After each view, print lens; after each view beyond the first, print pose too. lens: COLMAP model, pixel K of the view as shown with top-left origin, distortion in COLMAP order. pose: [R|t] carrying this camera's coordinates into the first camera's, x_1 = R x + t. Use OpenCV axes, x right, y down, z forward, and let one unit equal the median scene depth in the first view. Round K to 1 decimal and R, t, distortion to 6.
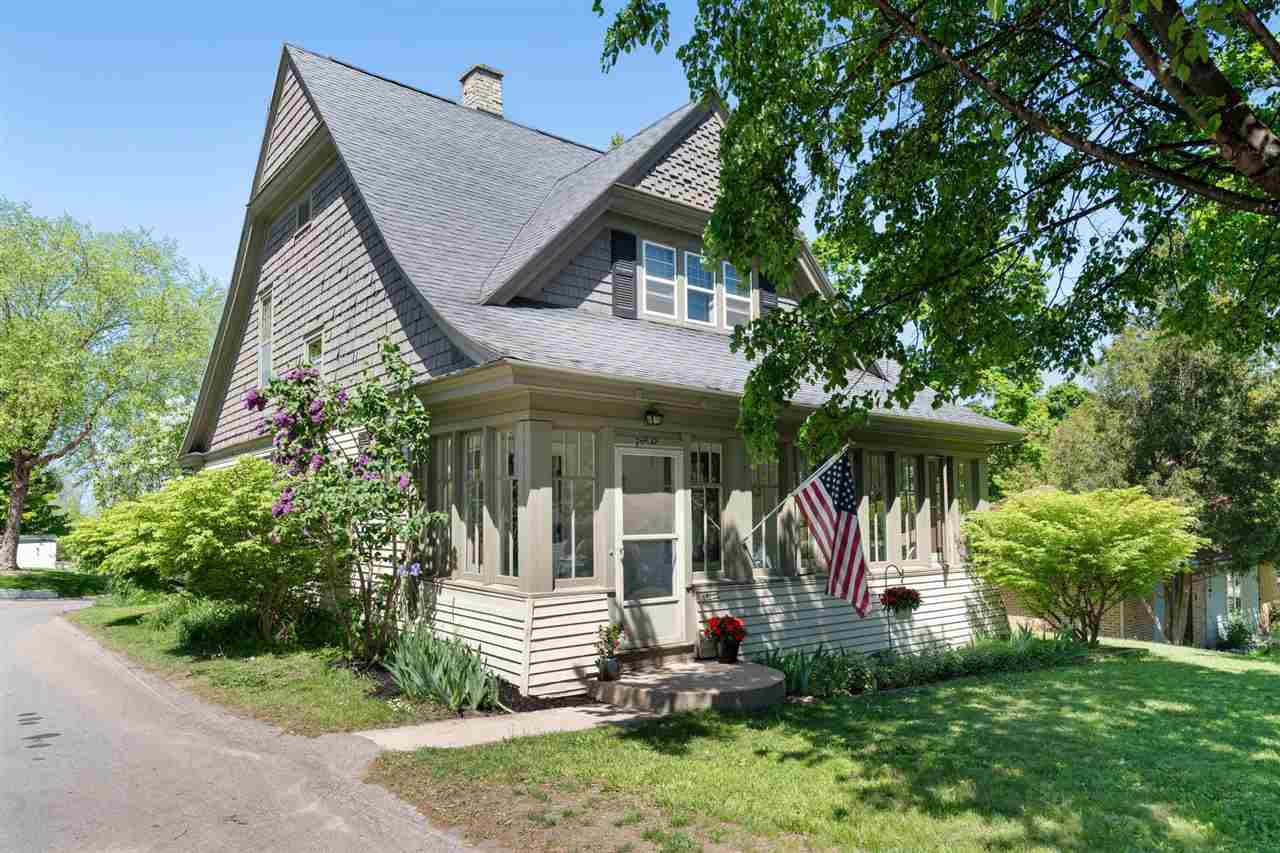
lens RADIAL K [[829.0, 0, 650.5], [0, 829.0, 481.5], [0, 0, 1]] dist [0.005938, 0.000809]
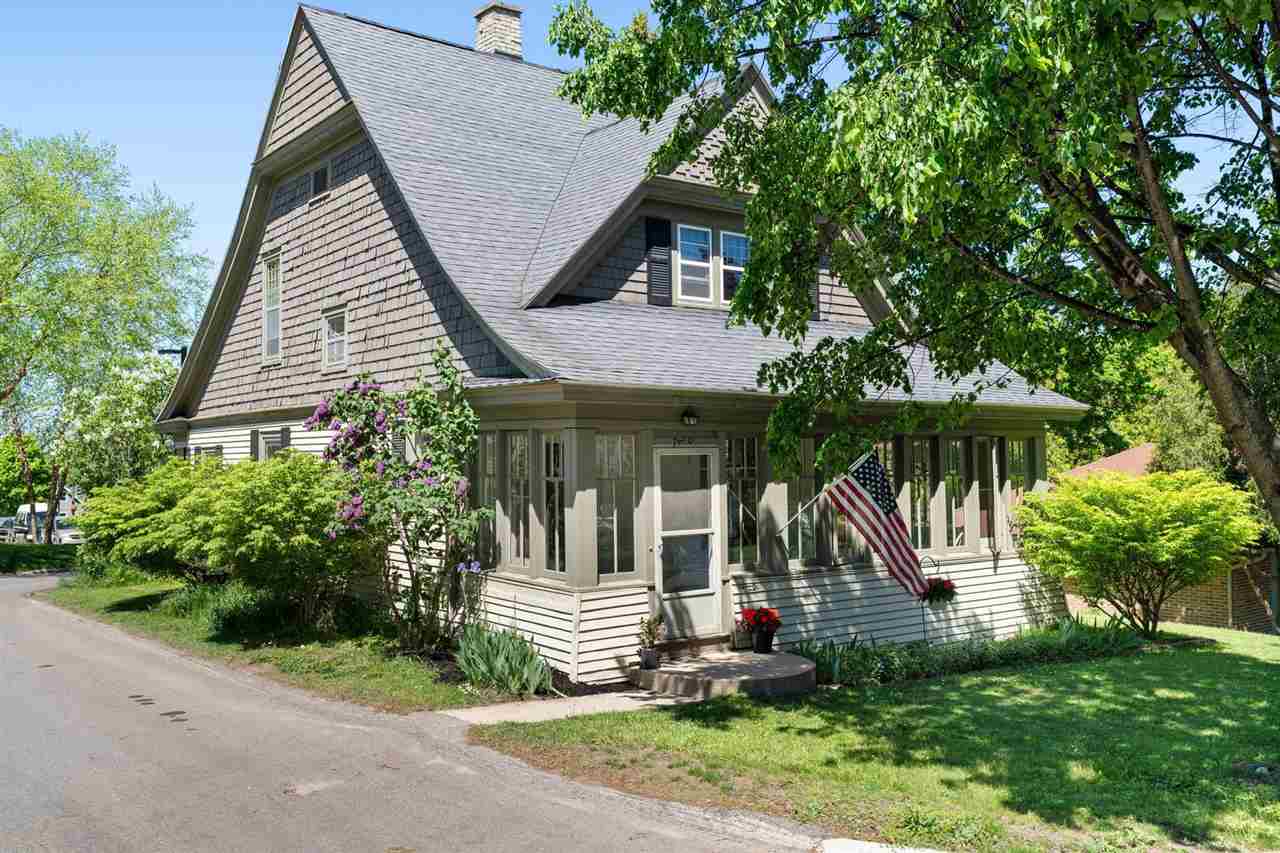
lens RADIAL K [[1117.7, 0, 639.0], [0, 1117.7, 421.6], [0, 0, 1]] dist [0.005596, -0.002012]
pose [[0.999317, -0.004539, -0.036668, -0.007490], [0.005004, 0.999908, 0.012588, -0.076338], [0.036607, -0.012763, 0.999248, -0.343266]]
